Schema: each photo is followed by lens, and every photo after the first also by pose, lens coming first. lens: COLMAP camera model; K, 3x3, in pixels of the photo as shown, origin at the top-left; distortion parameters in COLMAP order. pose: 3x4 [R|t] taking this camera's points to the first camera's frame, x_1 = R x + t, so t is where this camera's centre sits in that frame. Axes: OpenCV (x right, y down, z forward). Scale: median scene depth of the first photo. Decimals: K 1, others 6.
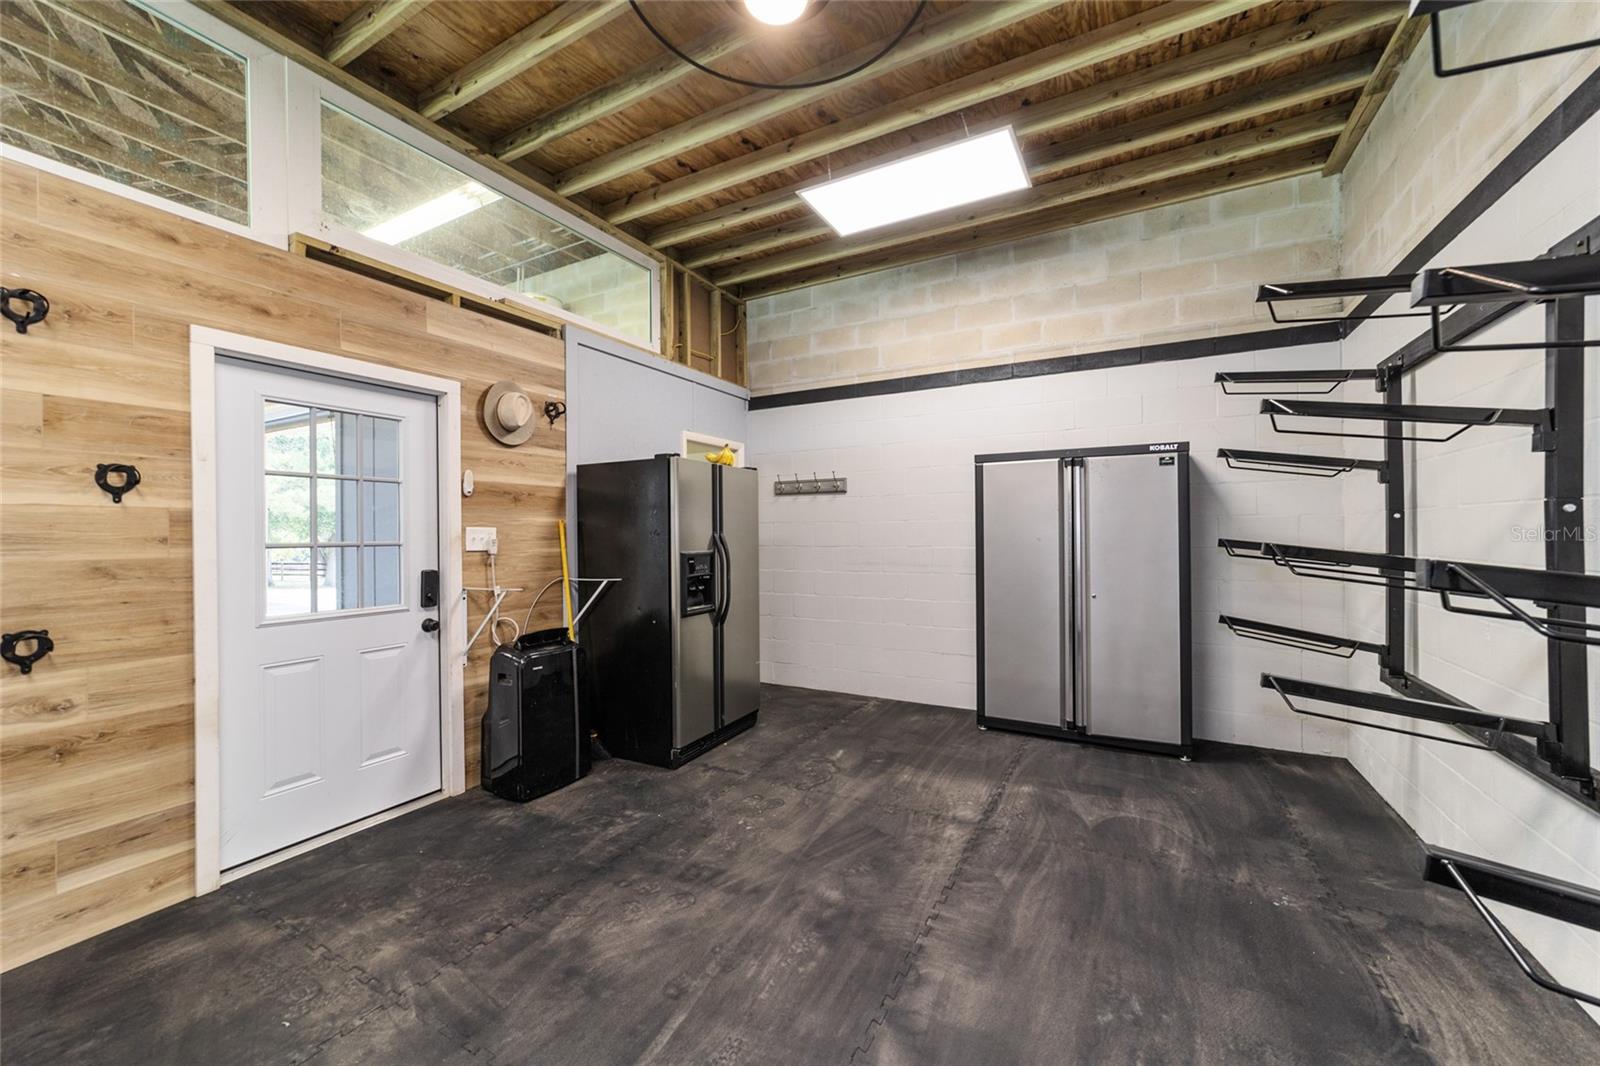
lens RADIAL K [[611.3, 0, 792.4], [0, 611.3, 534.8], [0, 0, 1]] dist [0.002165, 0.000117]
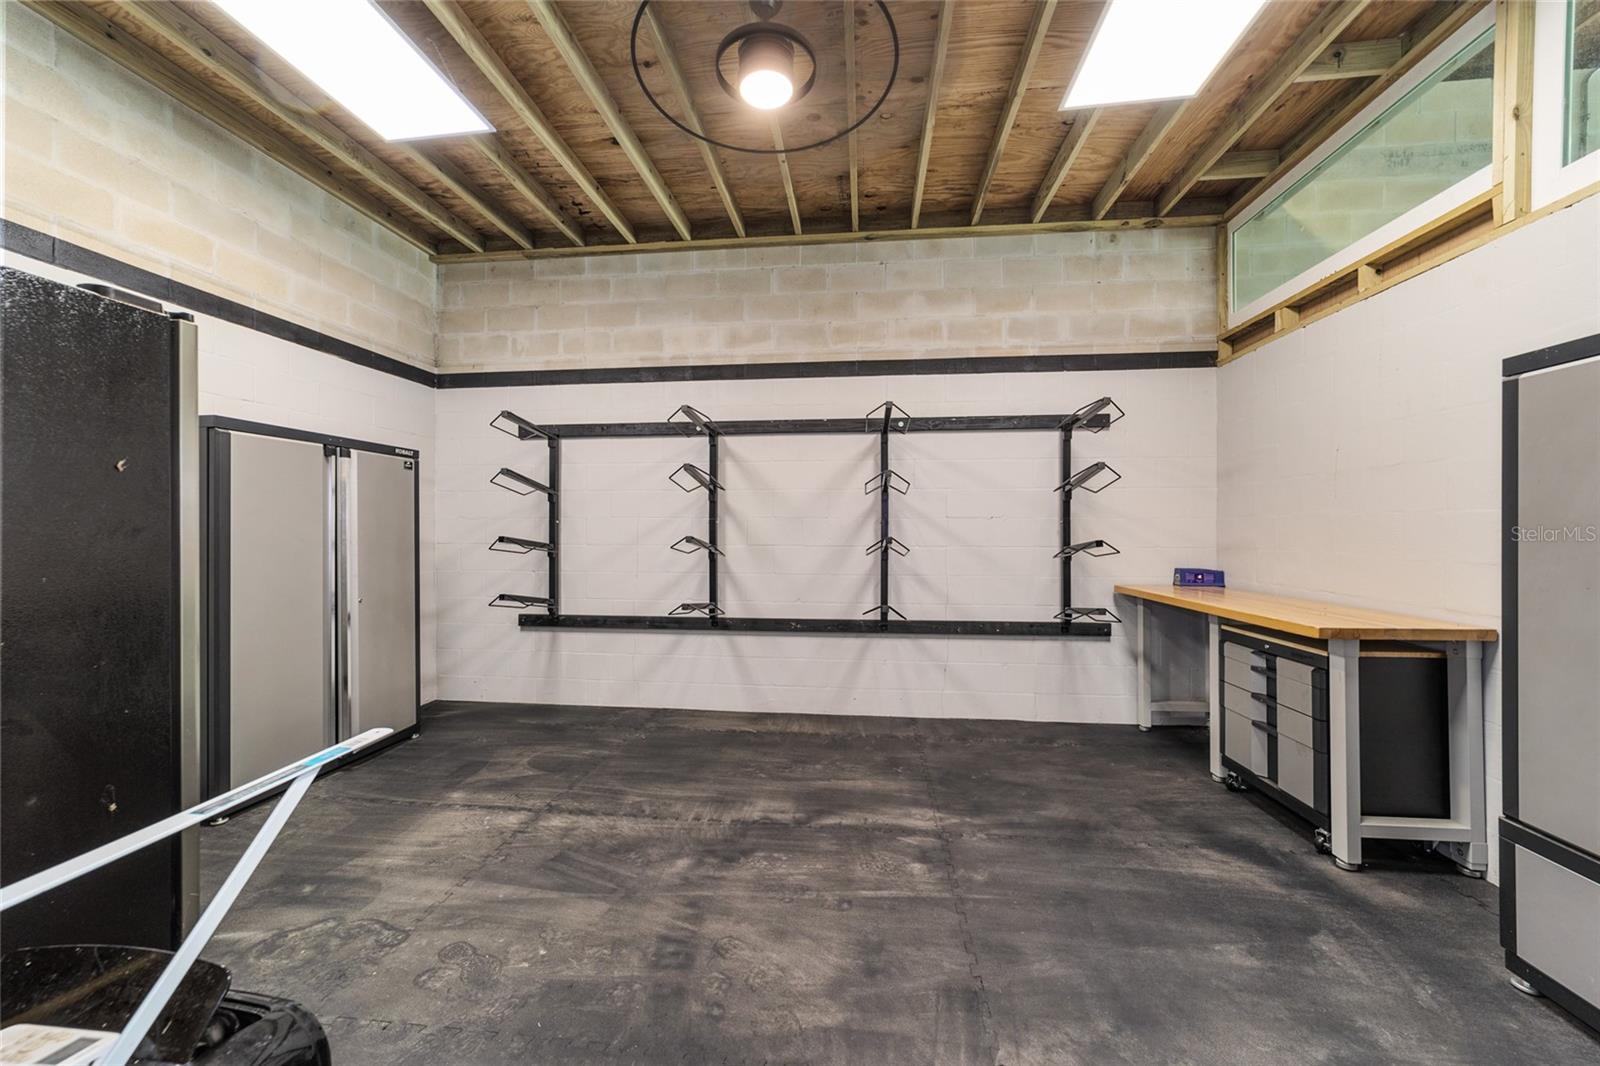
lens RADIAL K [[611.3, 0, 797.6], [0, 611.3, 531.5], [0, 0, 1]] dist [0.002165, 0.000117]
pose [[-0.379753, 0.005728, 0.925070, -0.850146], [0.004262, 0.999981, -0.004442, 0.004614], [-0.925078, 0.002256, -0.379770, 1.020635]]
